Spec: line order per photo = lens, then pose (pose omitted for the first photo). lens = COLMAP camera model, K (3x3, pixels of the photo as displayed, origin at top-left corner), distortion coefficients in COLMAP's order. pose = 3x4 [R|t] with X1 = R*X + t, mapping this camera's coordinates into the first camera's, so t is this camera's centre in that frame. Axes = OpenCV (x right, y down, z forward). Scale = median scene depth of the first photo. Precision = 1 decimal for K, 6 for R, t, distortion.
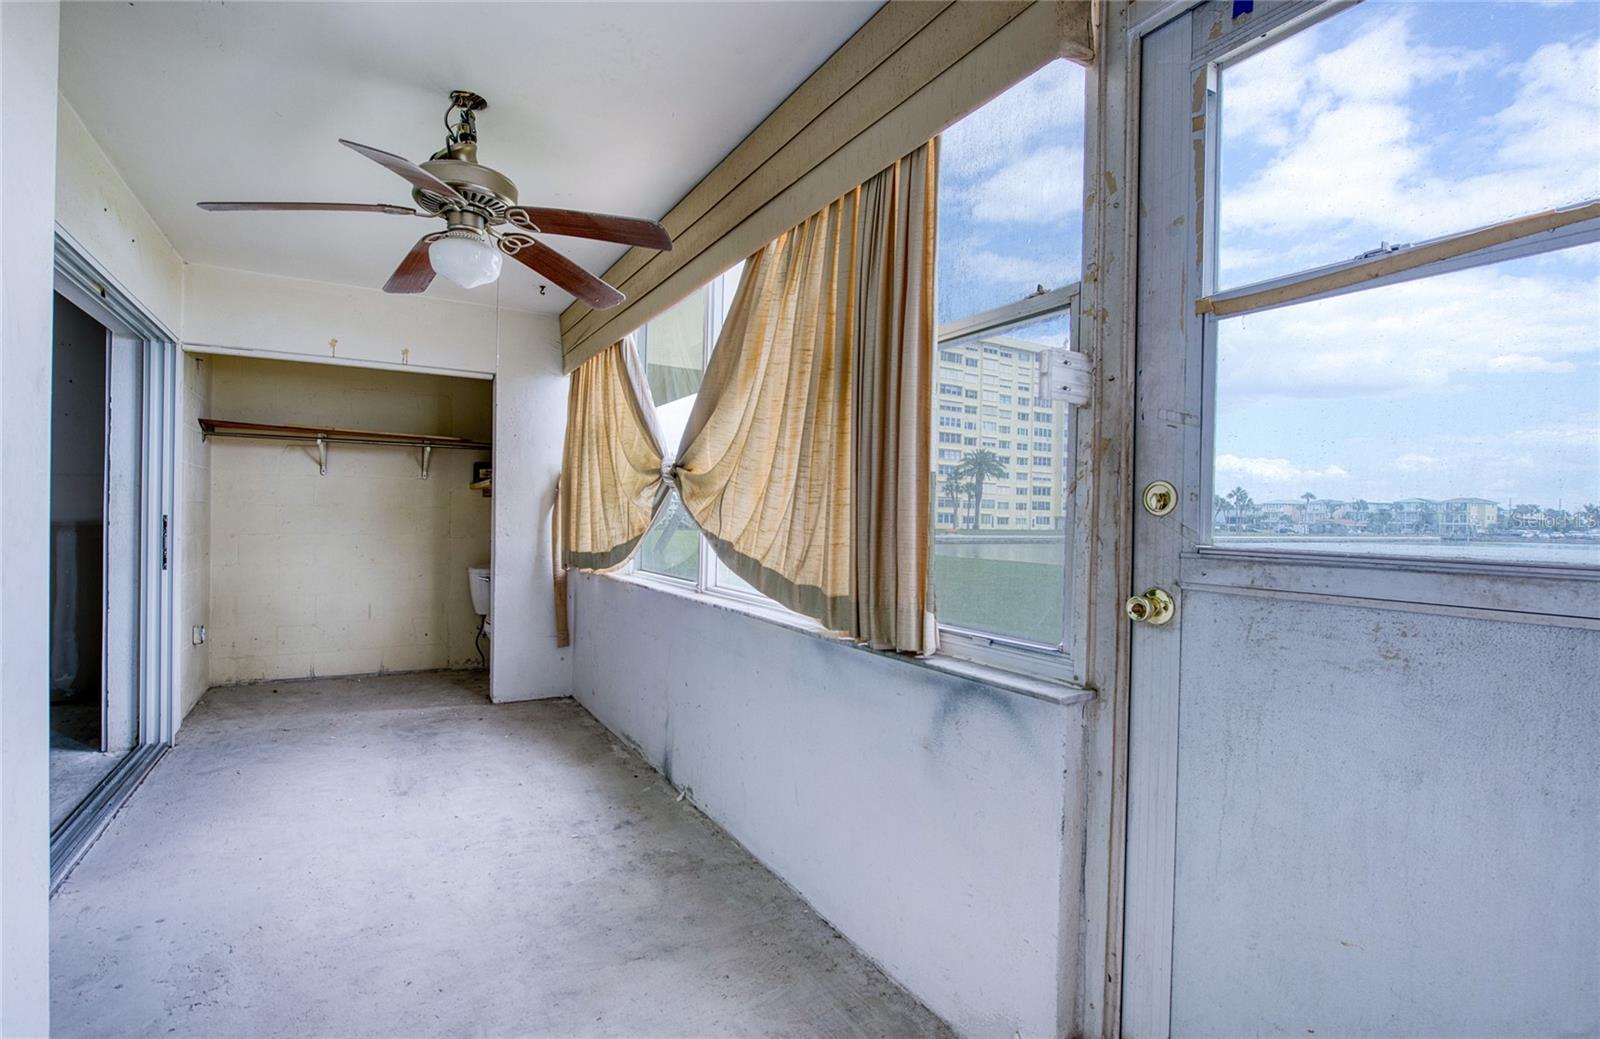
lens RADIAL K [[771.5, 0, 835.1], [0, 771.5, 521.2], [0, 0, 1]] dist [-0.009334, -0.001389]
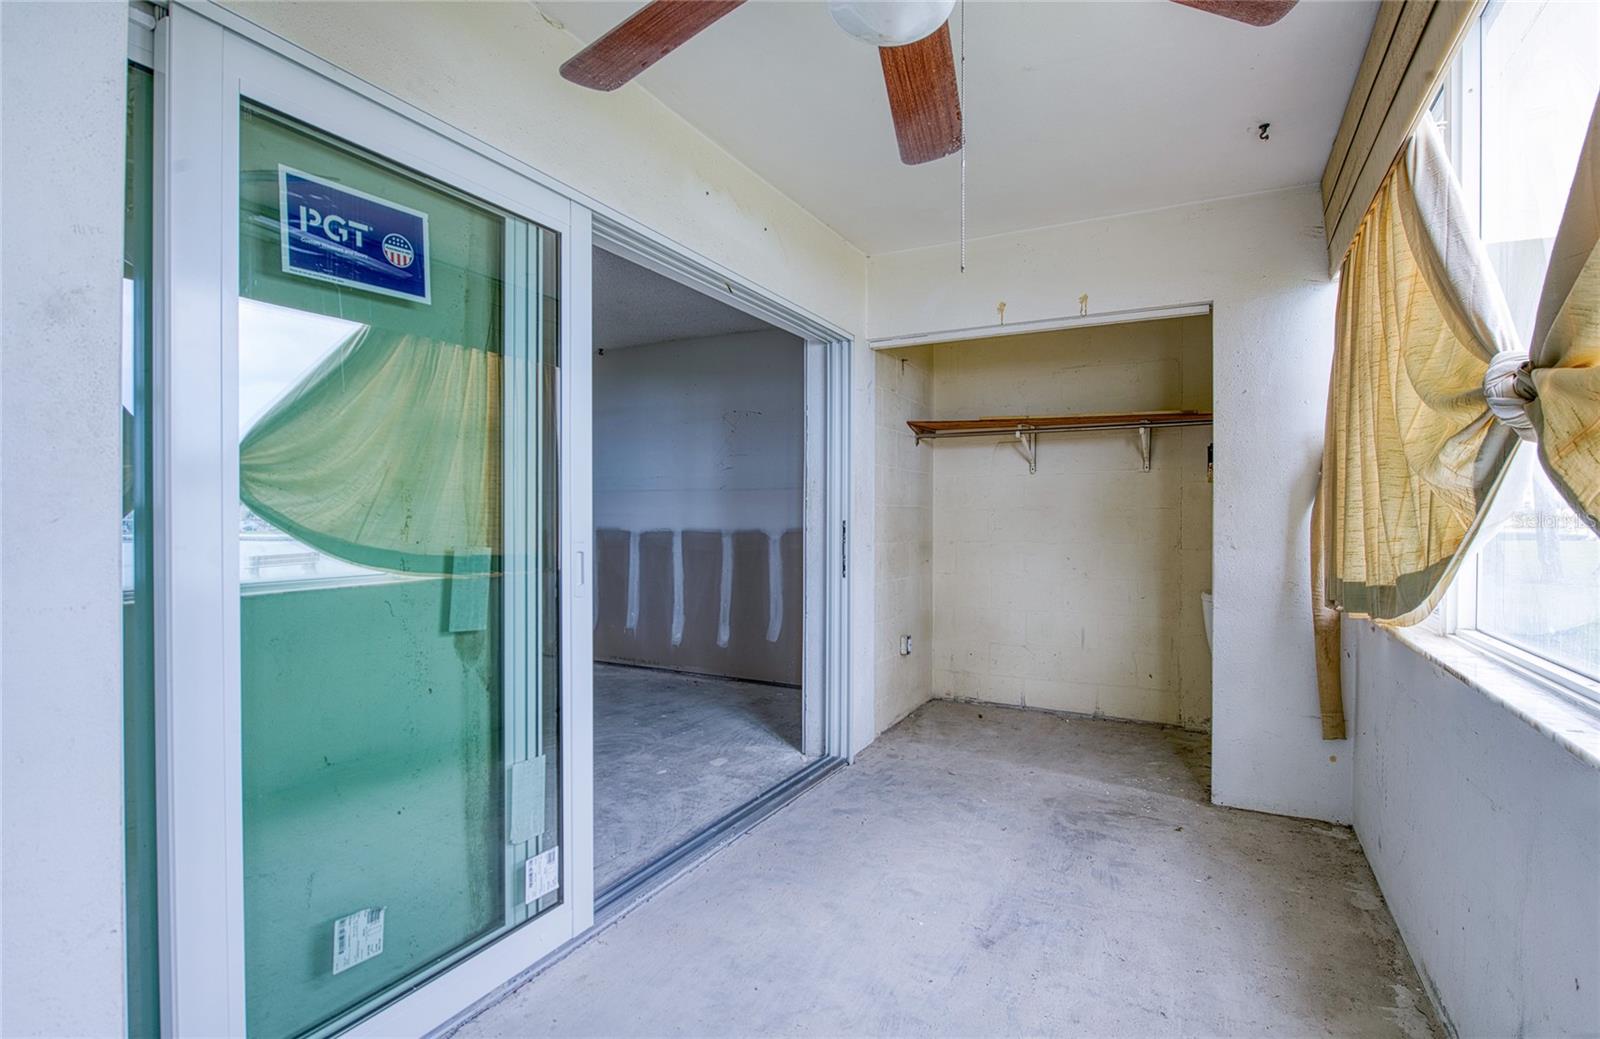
lens RADIAL K [[771.5, 0, 809.6], [0, 771.5, 520.2], [0, 0, 1]] dist [-0.009334, -0.001389]
pose [[0.504174, -0.010612, -0.863537, -0.053584], [0.000744, 0.999929, -0.011854, 0.002543], [0.863602, 0.005334, 0.504147, 0.408954]]
